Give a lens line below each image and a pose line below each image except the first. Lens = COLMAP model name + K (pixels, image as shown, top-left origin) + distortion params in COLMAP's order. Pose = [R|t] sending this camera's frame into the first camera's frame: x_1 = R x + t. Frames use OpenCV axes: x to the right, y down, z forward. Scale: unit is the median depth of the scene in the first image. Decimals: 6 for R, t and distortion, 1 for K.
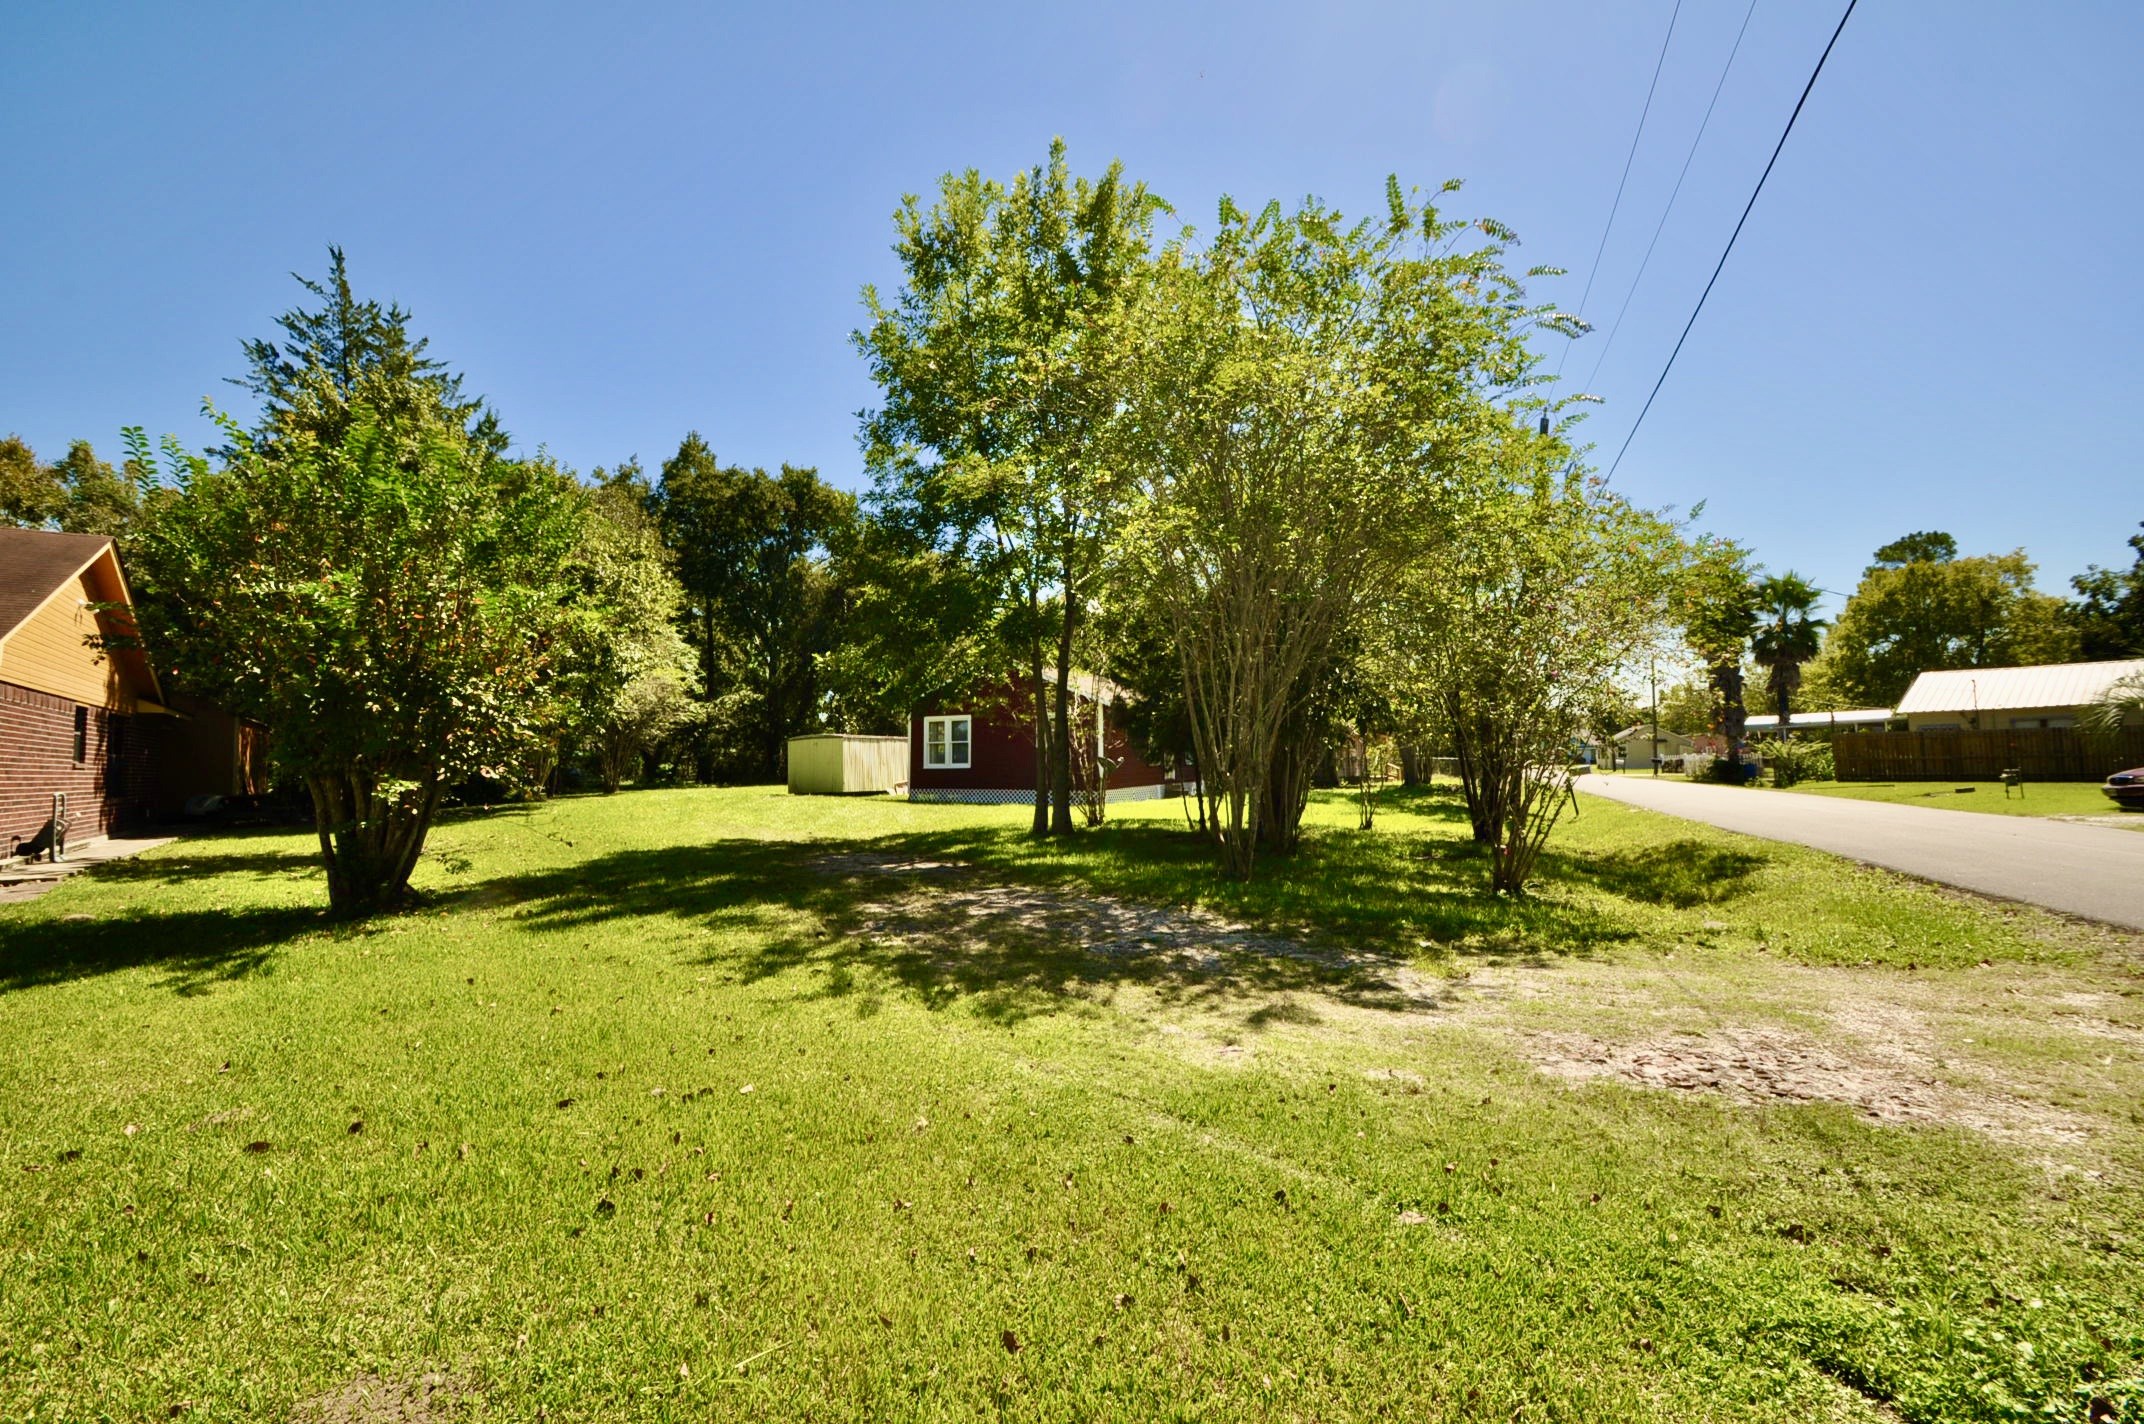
lens RADIAL K [[943.3, 0, 1085.9], [0, 943.3, 710.5], [0, 0, 1]] dist [-0.011282, -0.002679]
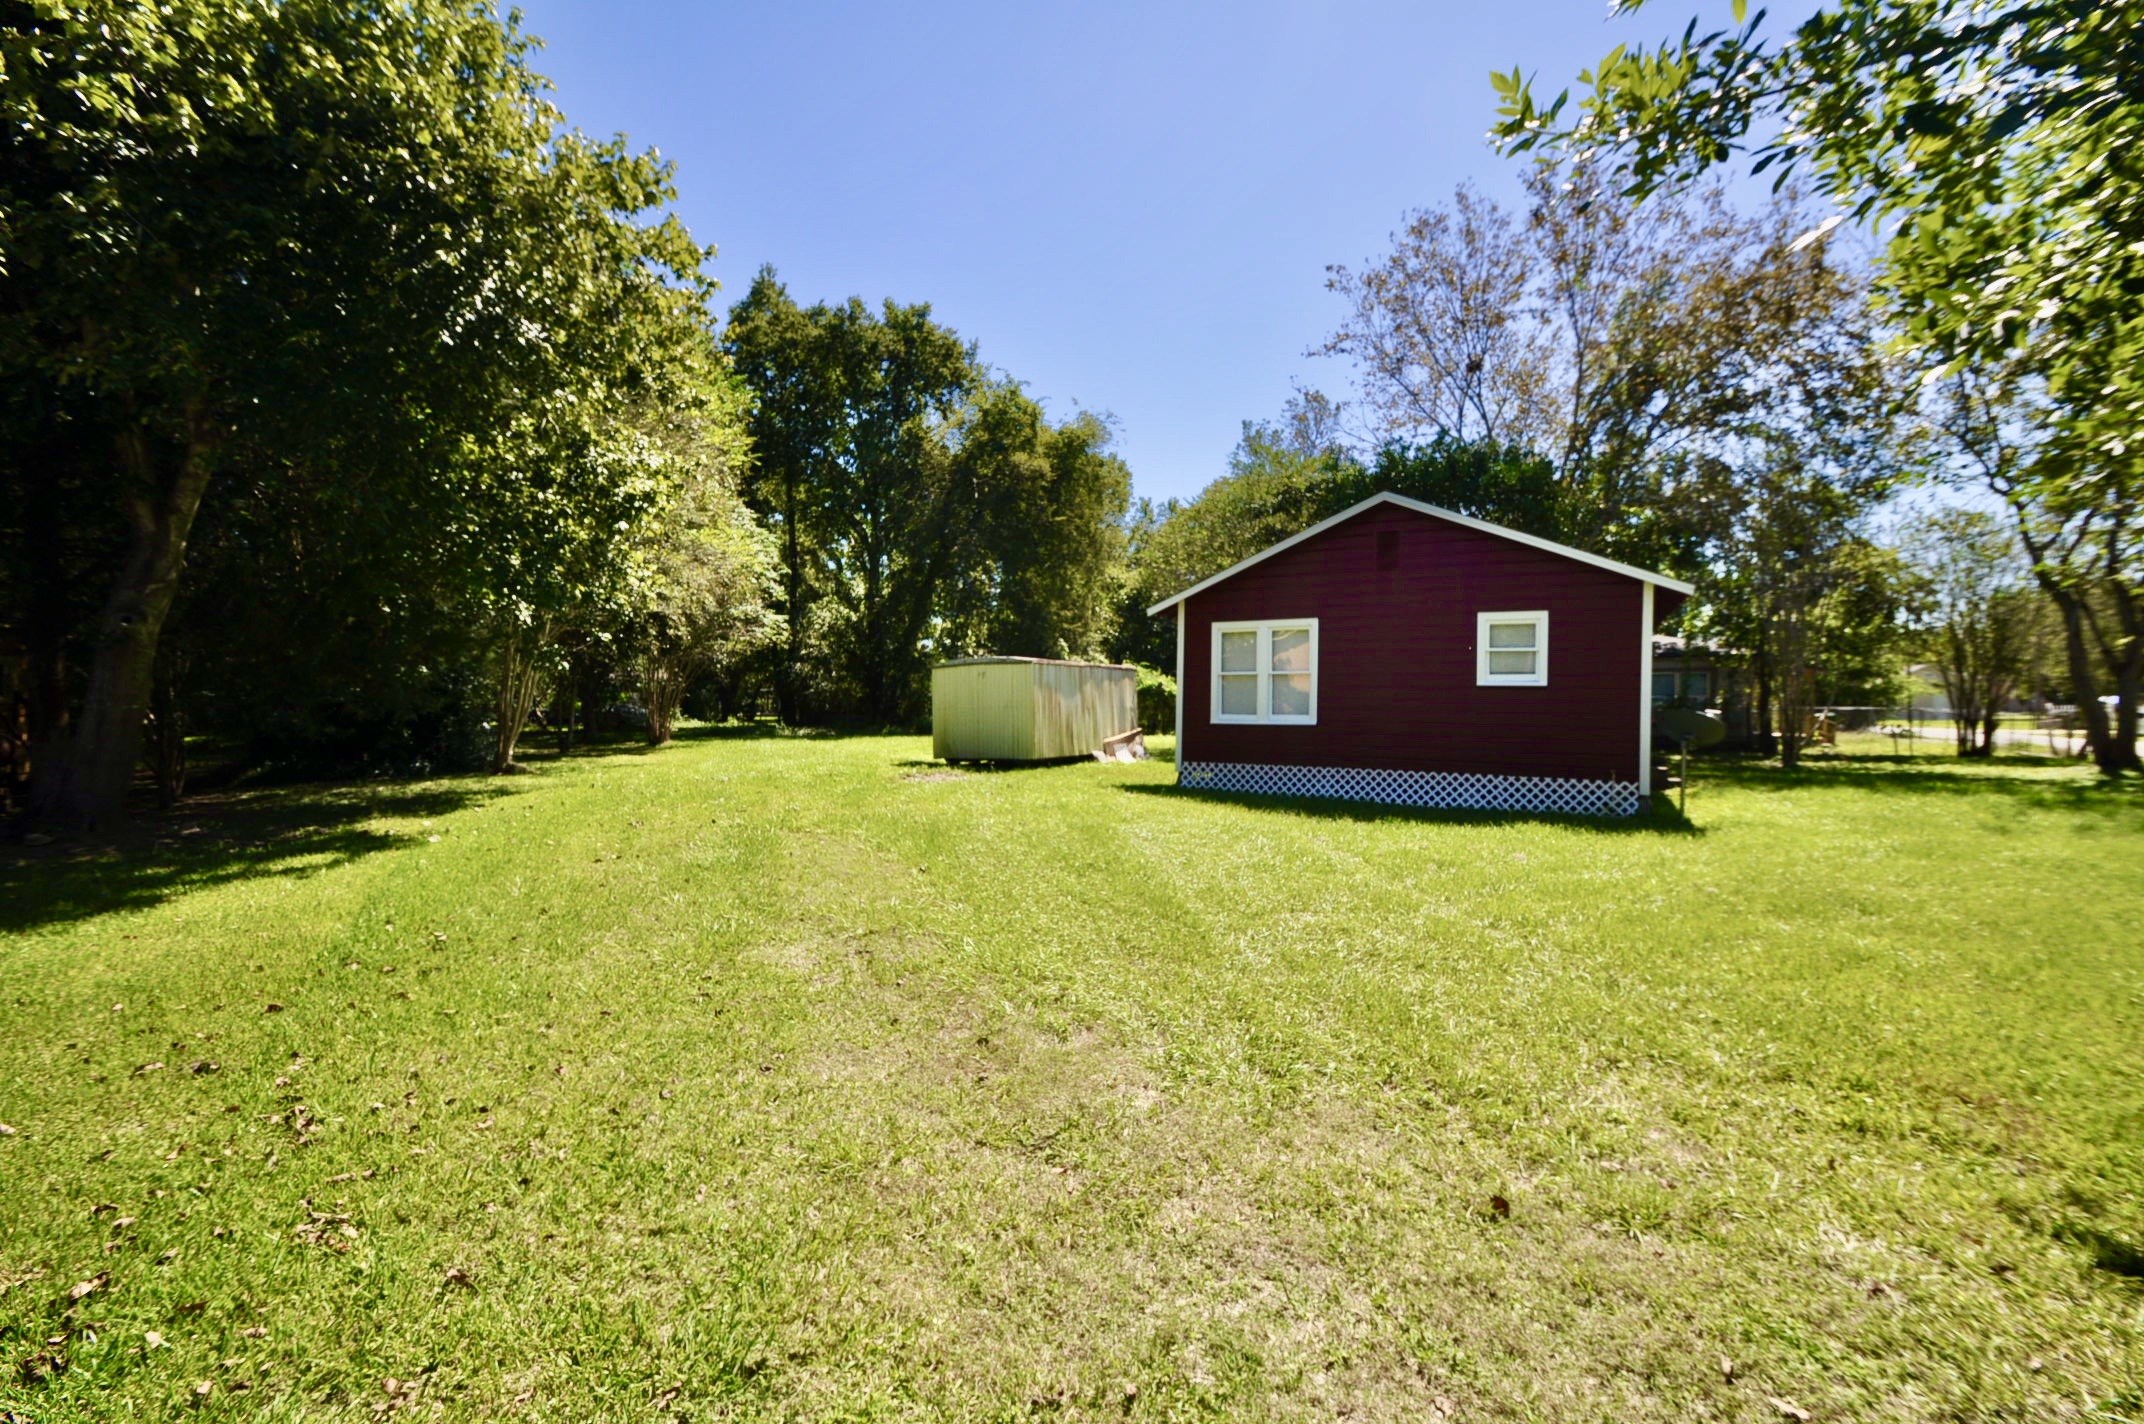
lens RADIAL K [[943.3, 0, 1071.9], [0, 943.3, 708.0], [0, 0, 1]] dist [-0.011282, -0.002679]
pose [[0.995953, 0.012894, -0.088941, -0.217269], [-0.007138, 0.997877, 0.064742, 0.022109], [0.089587, -0.063845, 0.993931, 0.528043]]
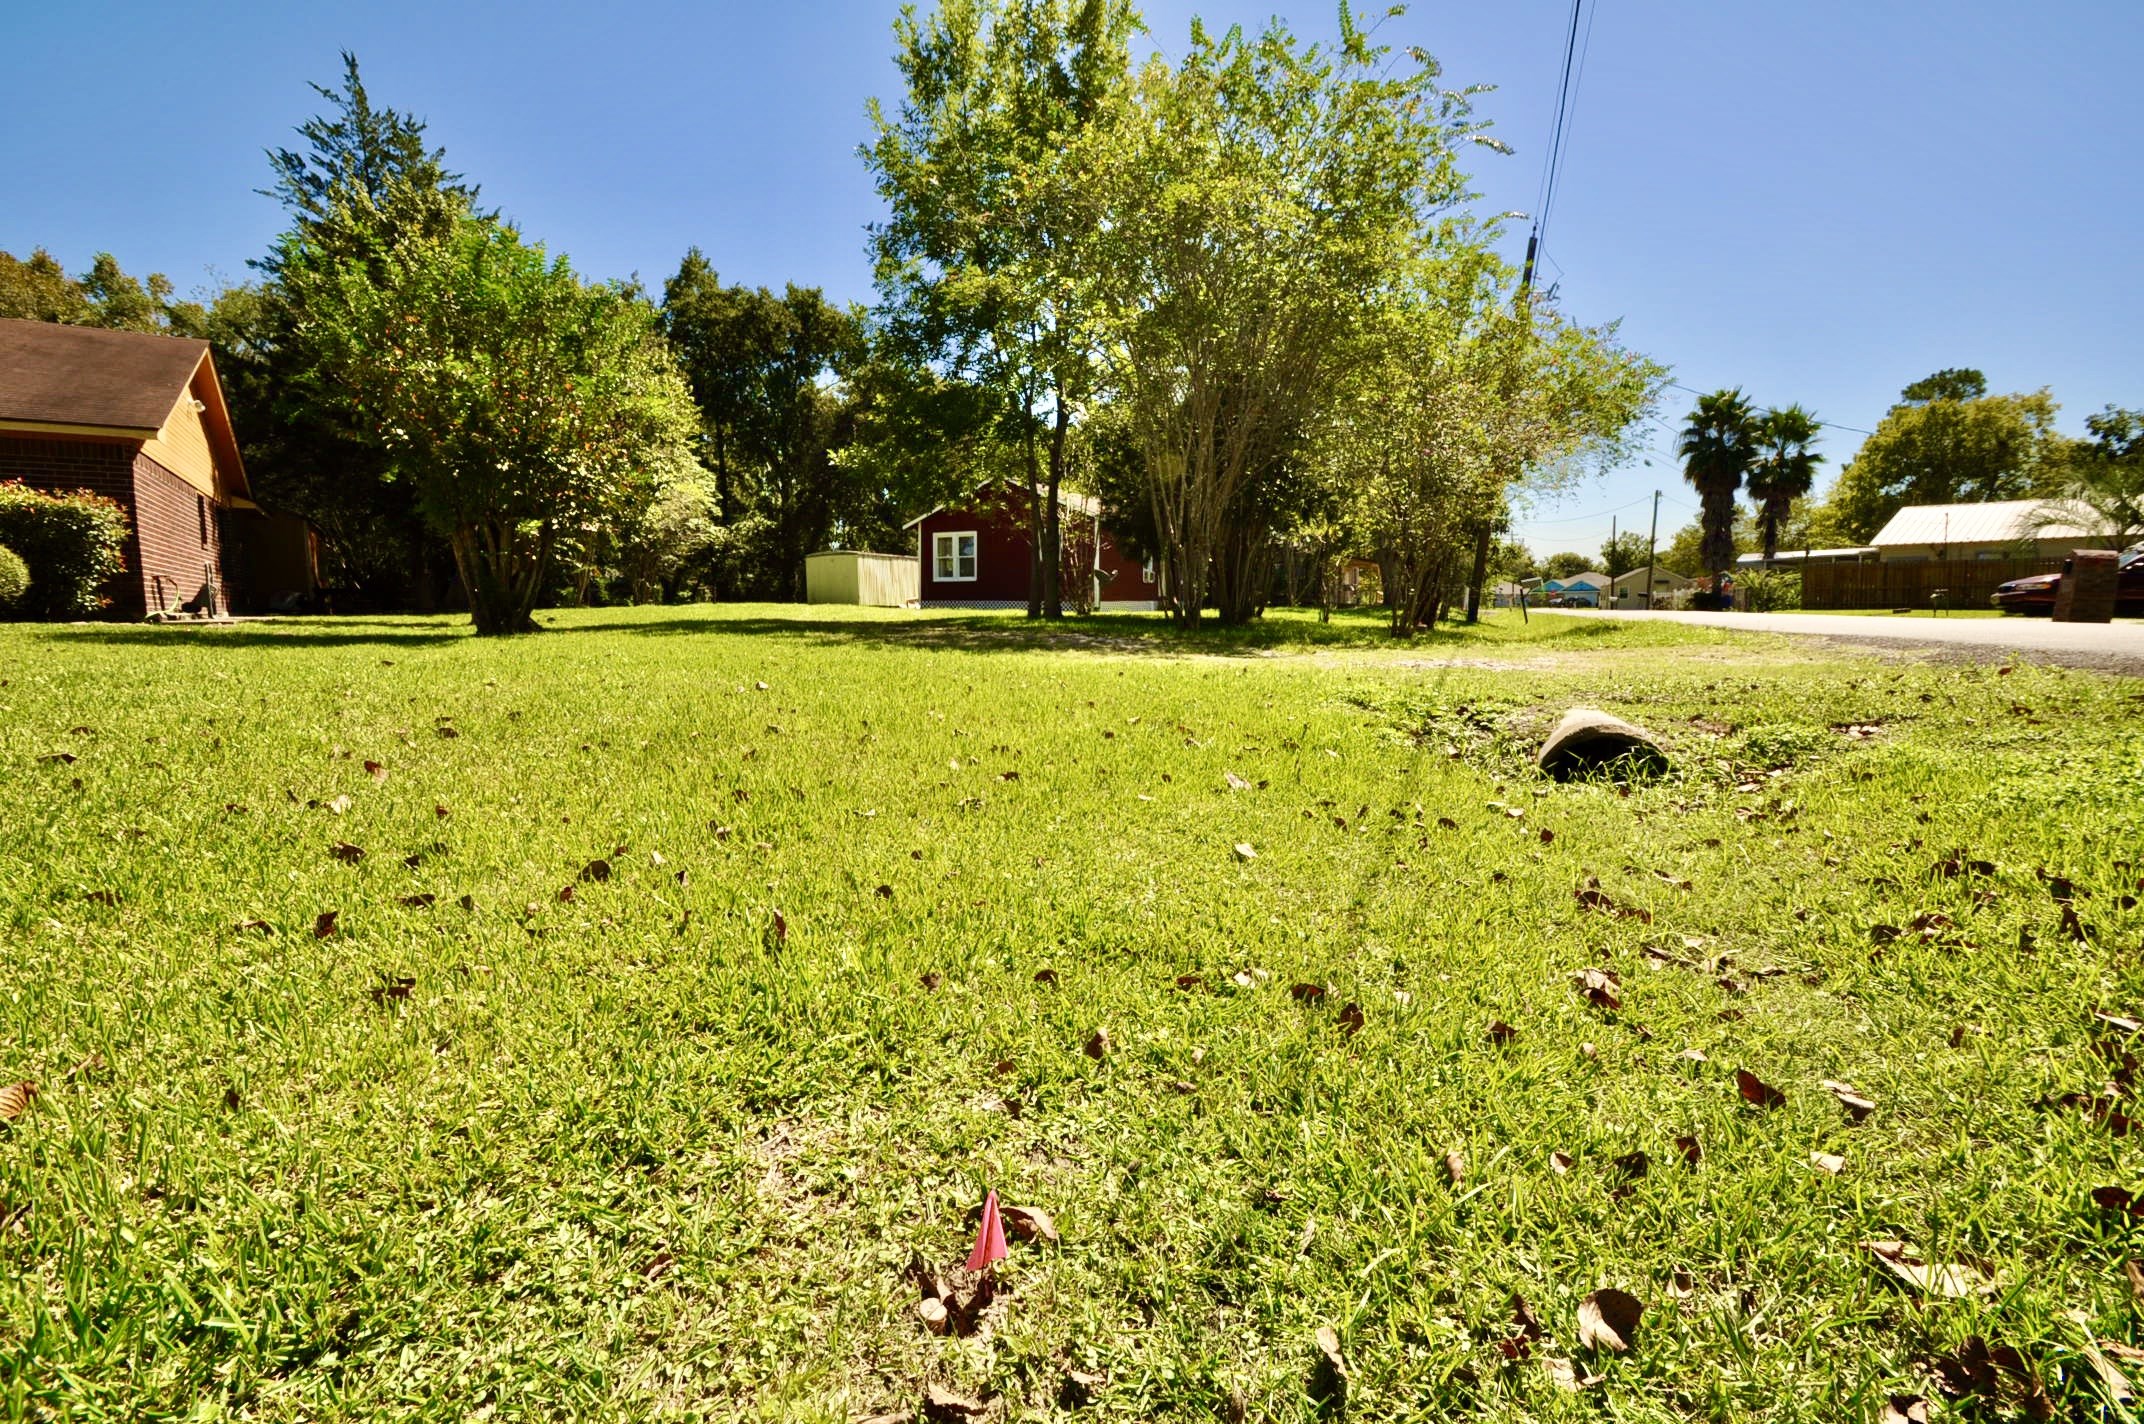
lens RADIAL K [[943.3, 0, 1092.0], [0, 943.3, 712.0], [0, 0, 1]] dist [-0.011282, -0.002679]
pose [[0.999930, 0.010293, -0.005810, 0.017253], [-0.009181, 0.985977, 0.166631, 0.029319], [0.007444, -0.166566, 0.986002, -0.088087]]
